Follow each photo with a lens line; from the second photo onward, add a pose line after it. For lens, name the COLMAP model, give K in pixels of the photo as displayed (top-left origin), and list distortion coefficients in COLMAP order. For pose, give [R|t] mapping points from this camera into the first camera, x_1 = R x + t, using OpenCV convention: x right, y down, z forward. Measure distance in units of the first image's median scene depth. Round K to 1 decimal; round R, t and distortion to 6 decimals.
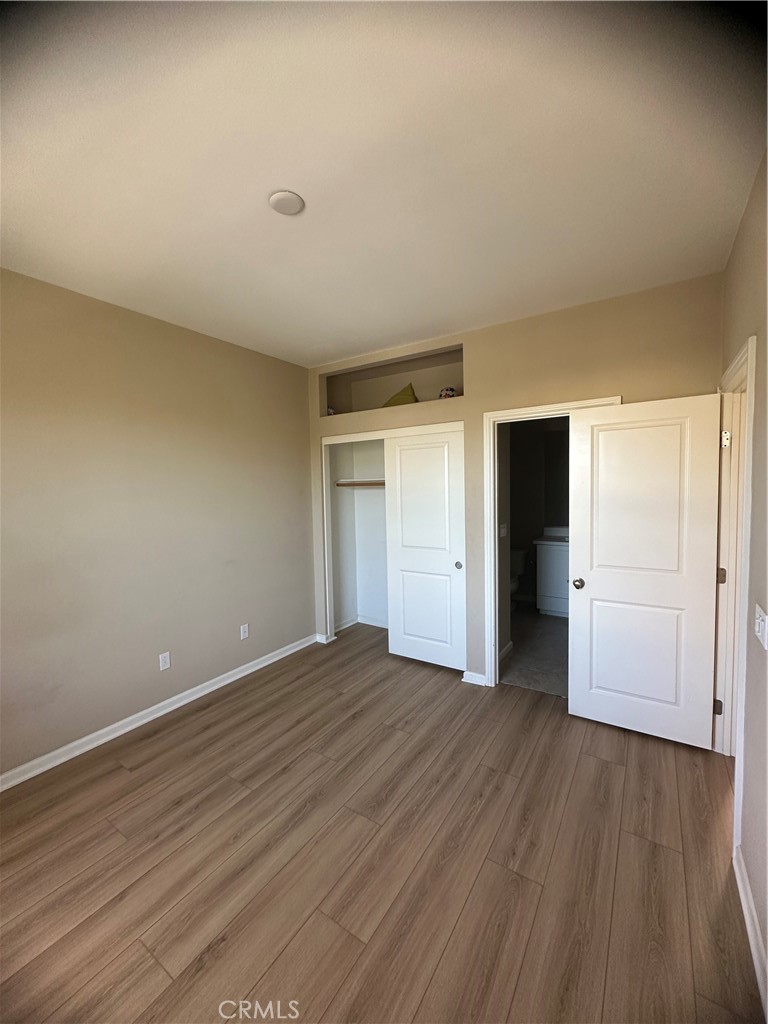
lens RADIAL K [[407.0, 0, 383.1], [0, 407.0, 509.8], [0, 0, 1]] dist [-0.001962, 0.000271]
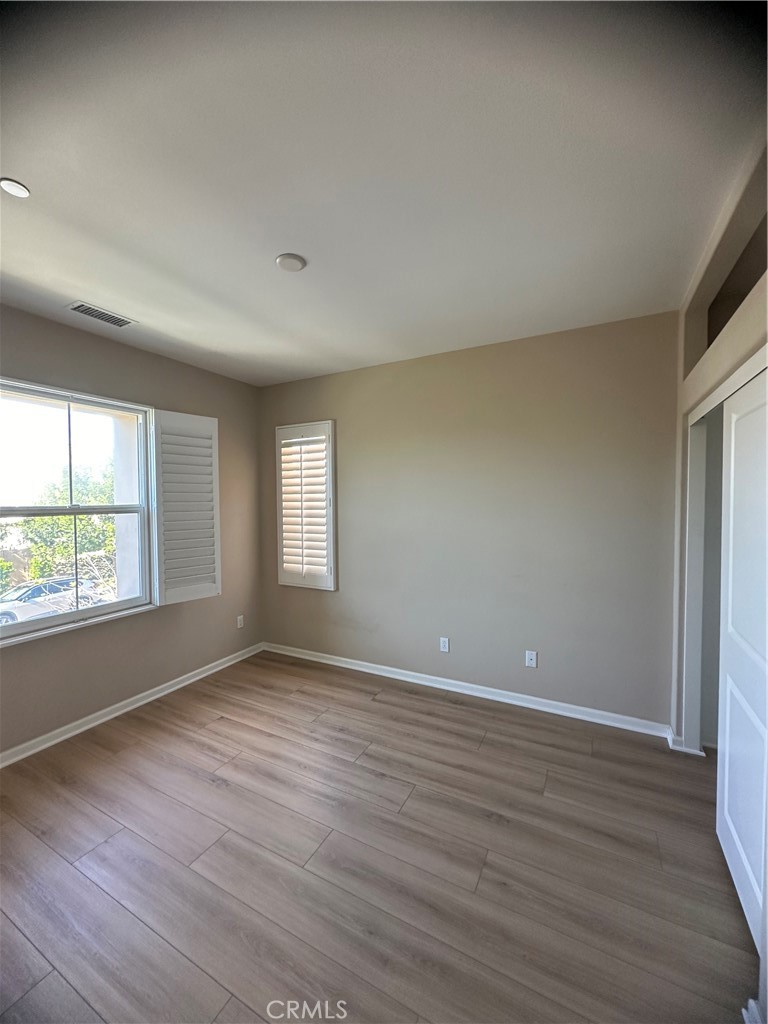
lens RADIAL K [[407.0, 0, 382.9], [0, 407.0, 513.4], [0, 0, 1]] dist [-0.001962, 0.000271]
pose [[0.091420, 0.055606, -0.994259, 0.638863], [-0.044133, 0.997685, 0.051740, -0.061663], [0.994834, 0.039149, 0.093662, 0.761896]]
